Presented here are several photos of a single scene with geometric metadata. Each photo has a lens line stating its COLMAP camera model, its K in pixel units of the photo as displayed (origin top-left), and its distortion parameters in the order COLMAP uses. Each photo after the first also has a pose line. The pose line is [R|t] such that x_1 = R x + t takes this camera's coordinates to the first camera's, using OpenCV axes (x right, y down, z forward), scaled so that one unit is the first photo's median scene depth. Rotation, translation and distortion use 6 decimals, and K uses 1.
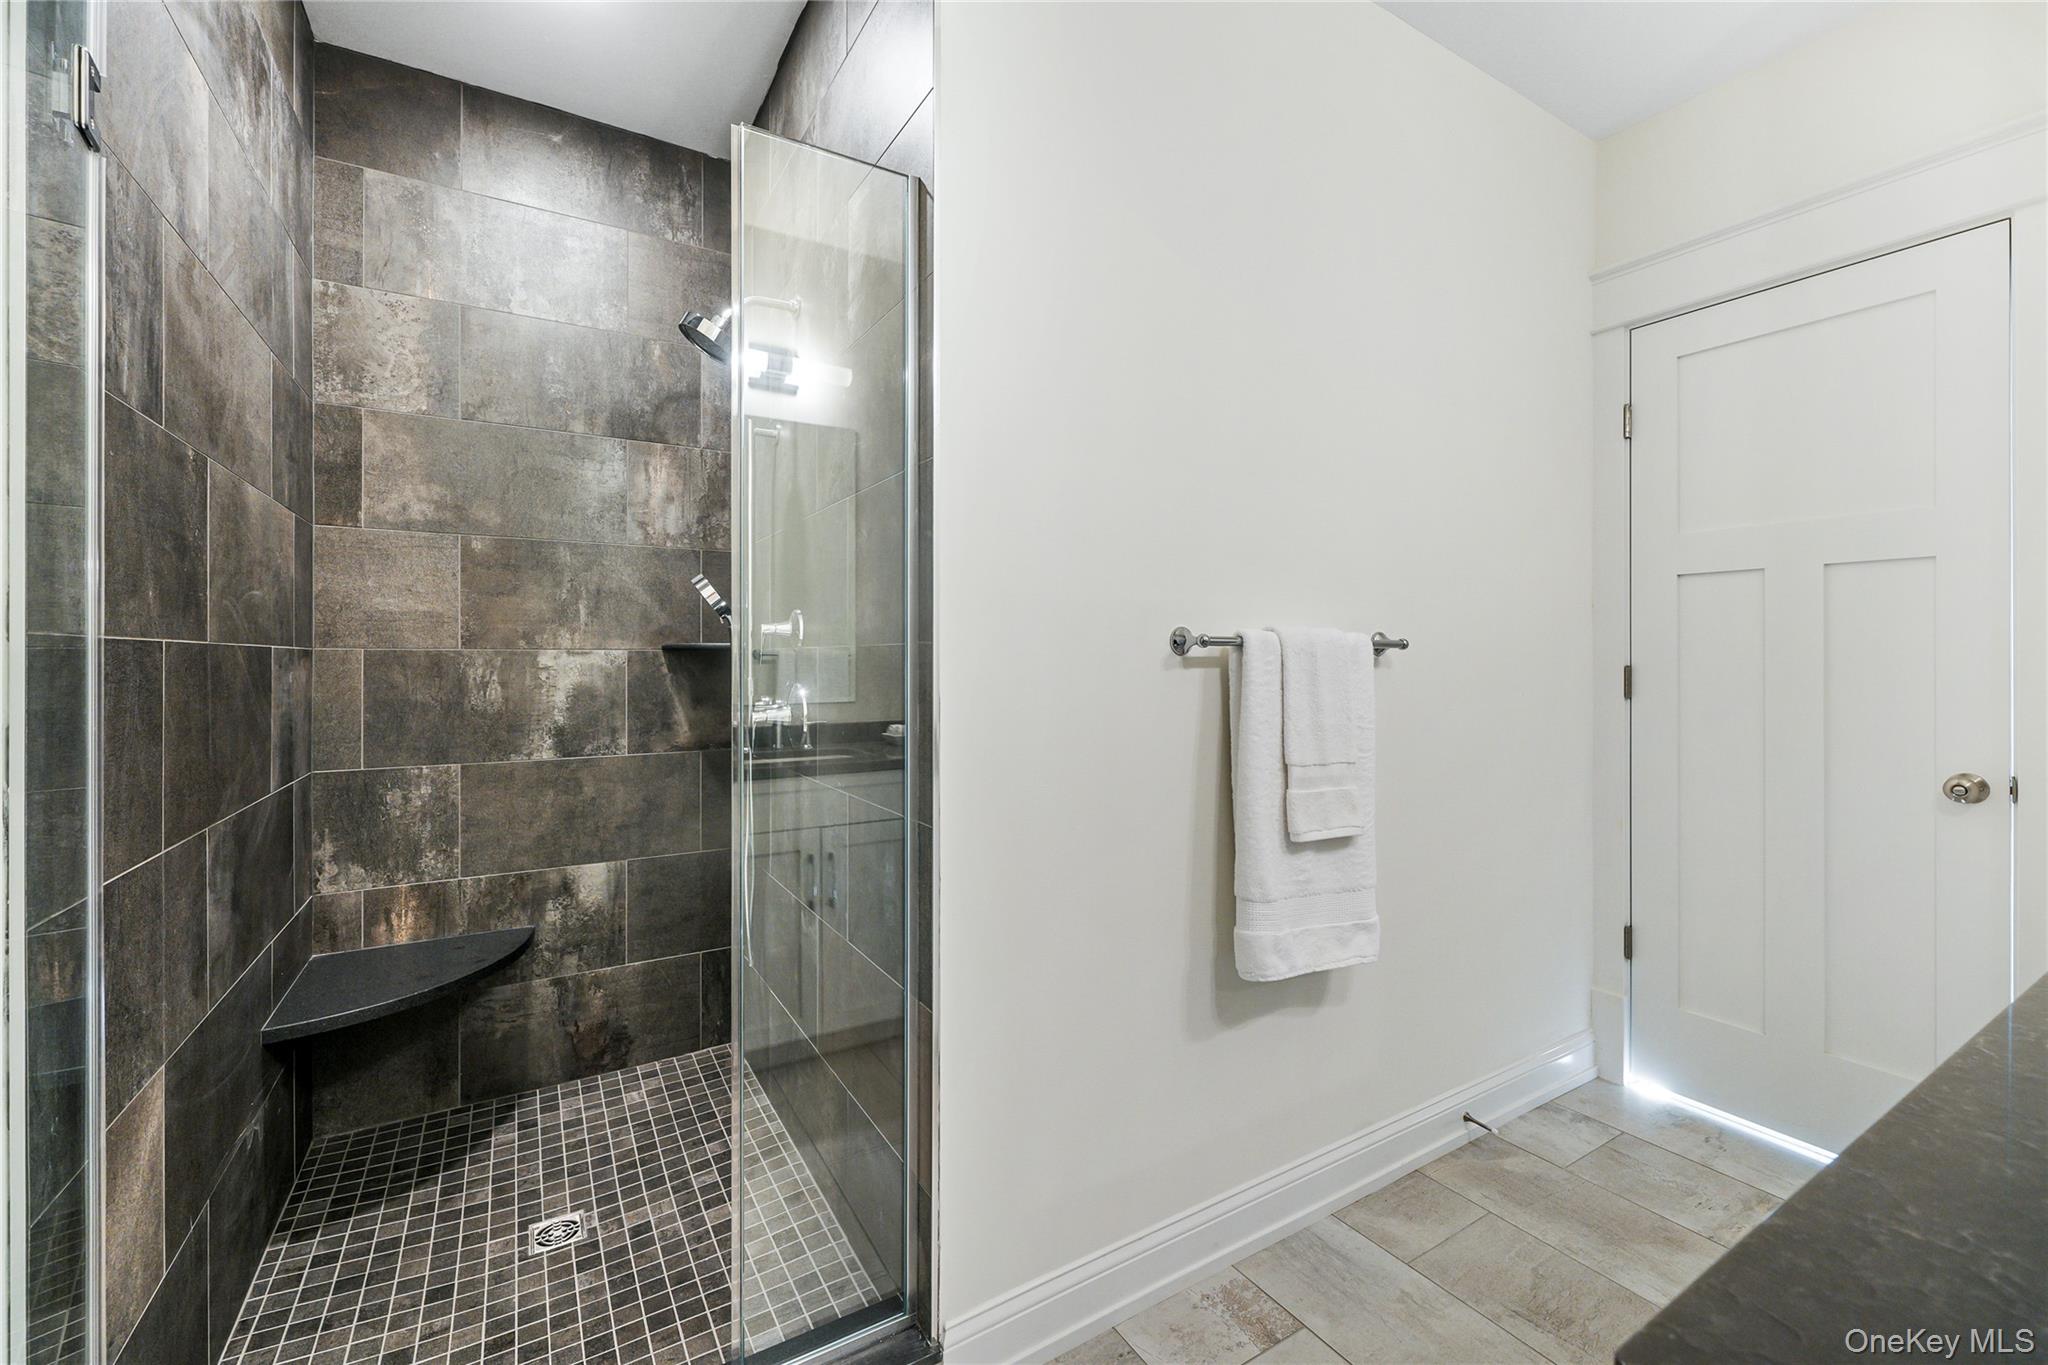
lens RADIAL K [[848.5, 0, 1038.3], [0, 848.5, 674.3], [0, 0, 1]] dist [-0.006211, 0.000870]
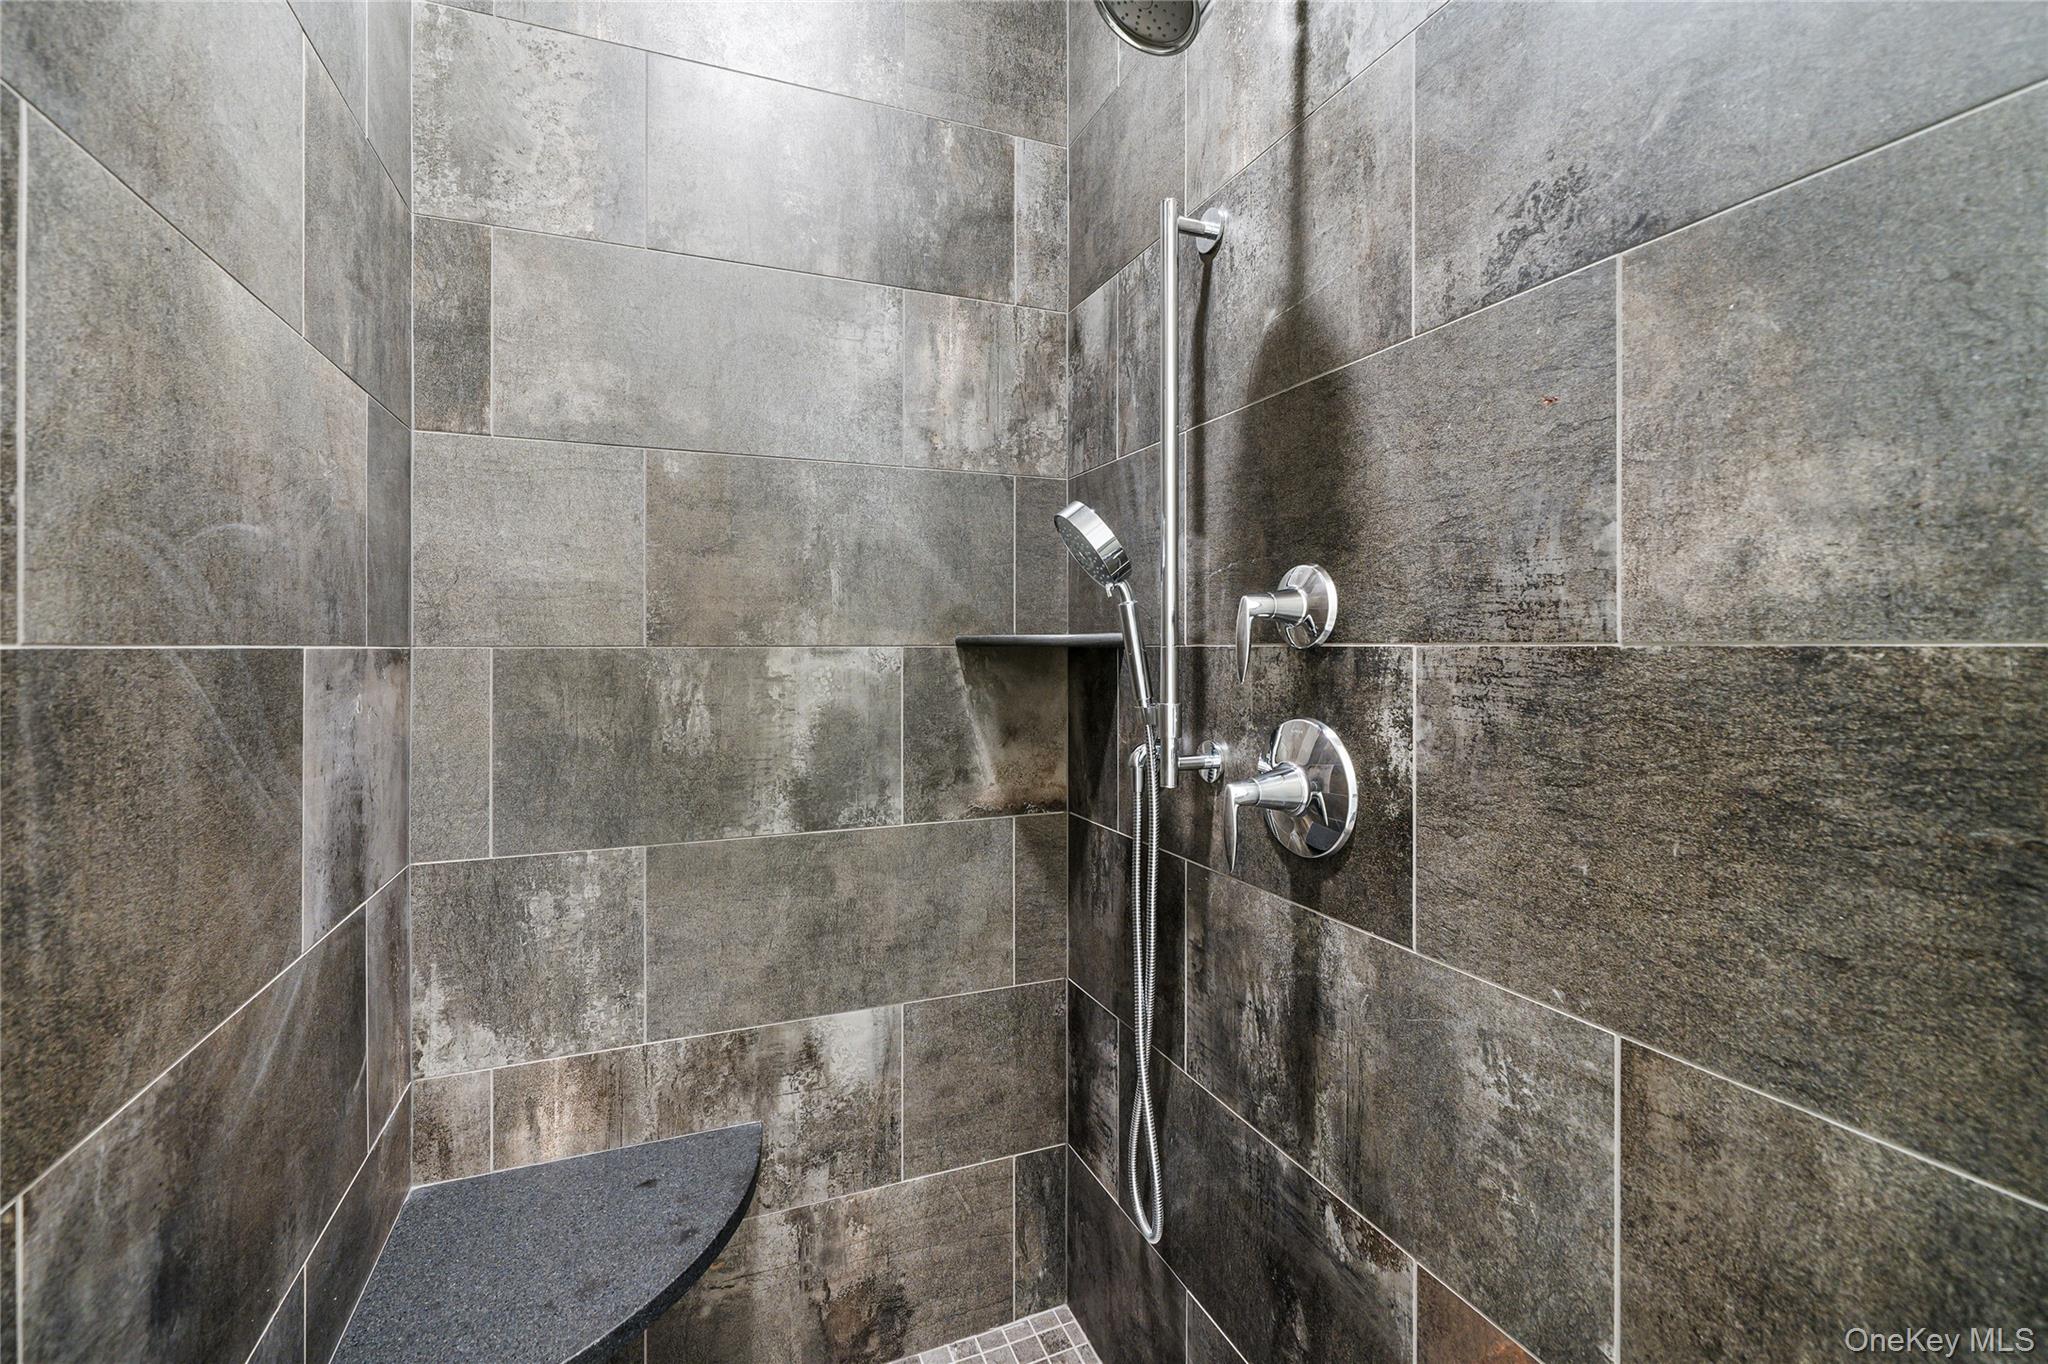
lens RADIAL K [[848.5, 0, 1014.3], [0, 848.5, 661.4], [0, 0, 1]] dist [-0.006211, 0.000870]
pose [[0.987884, 0.001141, -0.155192, -0.335753], [-0.000924, 0.999998, 0.001469, -0.020357], [0.155194, -0.001308, 0.987883, 0.454970]]
